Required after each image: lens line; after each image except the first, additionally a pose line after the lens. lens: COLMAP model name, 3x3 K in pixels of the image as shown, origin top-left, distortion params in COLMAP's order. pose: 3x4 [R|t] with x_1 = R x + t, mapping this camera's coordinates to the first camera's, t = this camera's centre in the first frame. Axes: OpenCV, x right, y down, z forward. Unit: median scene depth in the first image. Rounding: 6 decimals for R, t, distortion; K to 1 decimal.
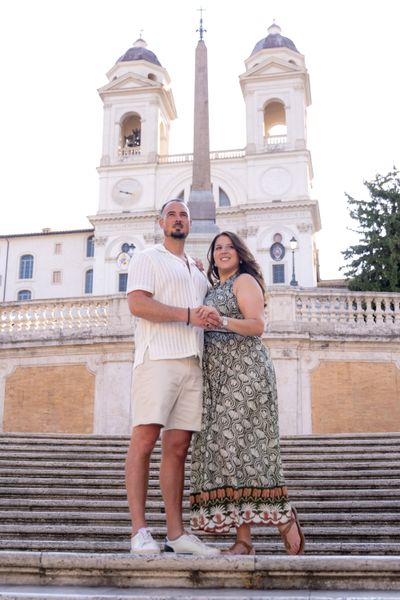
lens RADIAL K [[863.0, 0, 200.0], [0, 863.0, 300.0], [0, 0, 1]] dist [0.038616, -0.045827]
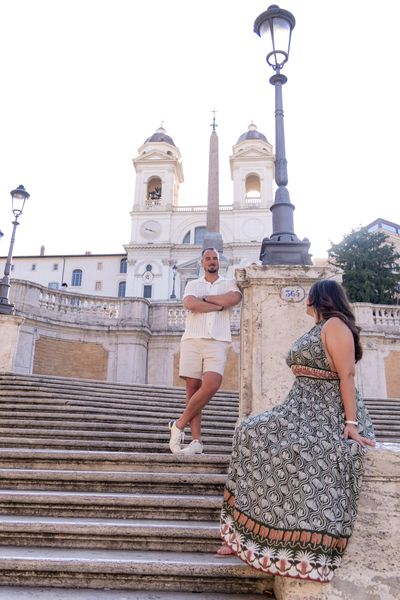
lens RADIAL K [[591.0, 0, 211.2], [0, 591.0, 277.8], [0, 0, 1]] dist [-0.006427, -0.002164]
pose [[0.995445, 0.046215, 0.083384, -0.065165], [-0.042110, 0.997844, -0.050337, 0.001908], [-0.085531, 0.046596, 0.995245, 0.000794]]
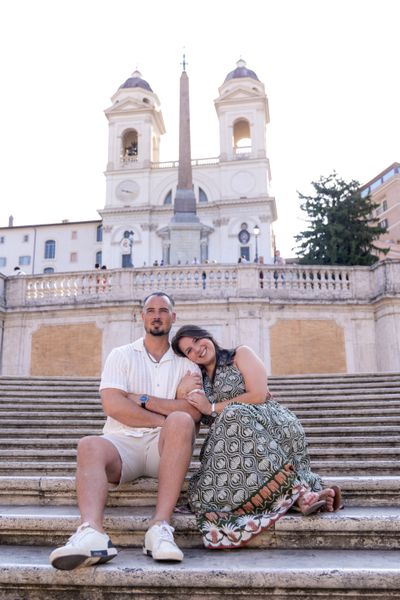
lens RADIAL K [[659.9, 0, 200.0], [0, 659.9, 300.0], [0, 0, 1]] dist [0.043319, 0.006046]
pose [[0.999726, -0.006149, 0.022570, 0.000409], [0.005295, 0.999276, 0.037680, 0.001046], [-0.022785, -0.037550, 0.999035, 0.005318]]
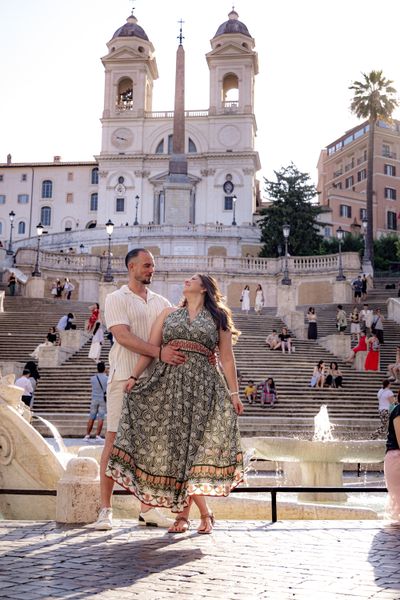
lens RADIAL K [[863.0, 0, 200.0], [0, 863.0, 300.0], [0, 0, 1]] dist [0.038616, -0.045827]
pose [[0.998414, 0.025109, 0.050386, -0.024415], [-0.031642, 0.990562, 0.133362, -0.059225], [-0.046562, -0.134744, 0.989786, -0.430523]]
